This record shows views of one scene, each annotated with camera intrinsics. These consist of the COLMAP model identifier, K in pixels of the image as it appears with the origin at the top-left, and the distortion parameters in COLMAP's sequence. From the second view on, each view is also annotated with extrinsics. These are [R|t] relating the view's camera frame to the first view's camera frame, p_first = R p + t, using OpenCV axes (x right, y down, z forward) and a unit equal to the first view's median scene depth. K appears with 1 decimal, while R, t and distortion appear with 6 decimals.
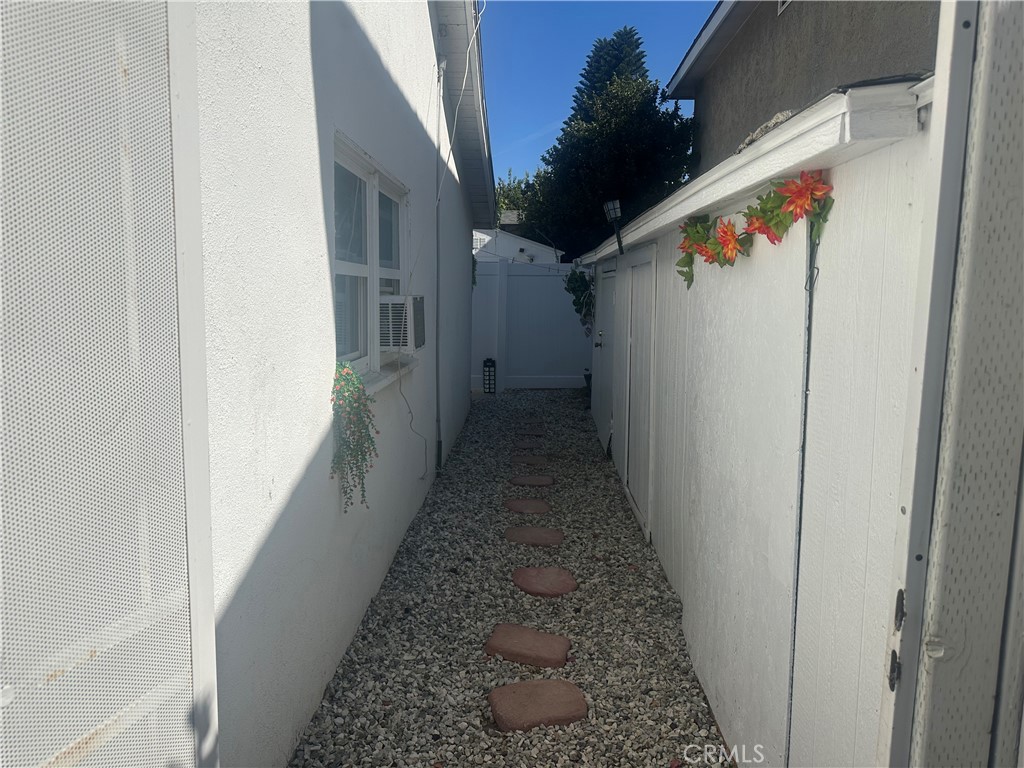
lens RADIAL K [[714.8, 0, 511.3], [0, 714.8, 384.6], [0, 0, 1]] dist [-0.027447, -0.005247]
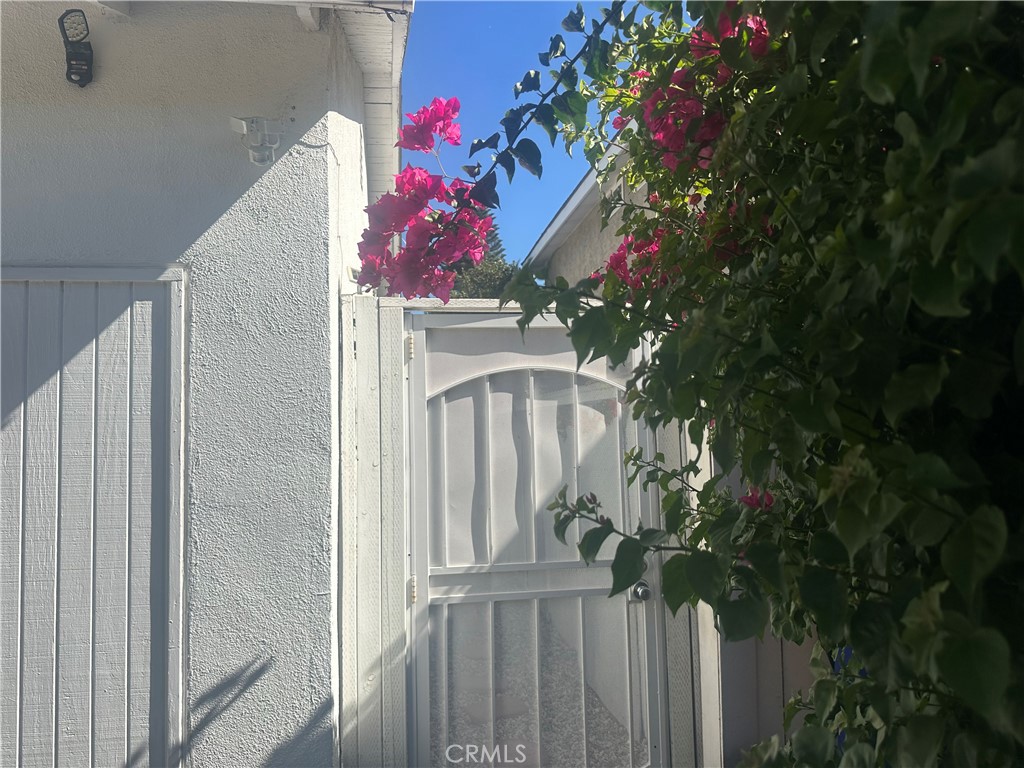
lens RADIAL K [[714.8, 0, 511.8], [0, 714.8, 382.8], [0, 0, 1]] dist [-0.027447, -0.005247]
pose [[0.980787, -0.049155, 0.188788, -0.148354], [0.084359, 0.979442, -0.183240, 0.017292], [-0.175899, 0.195645, 0.964771, -0.528450]]
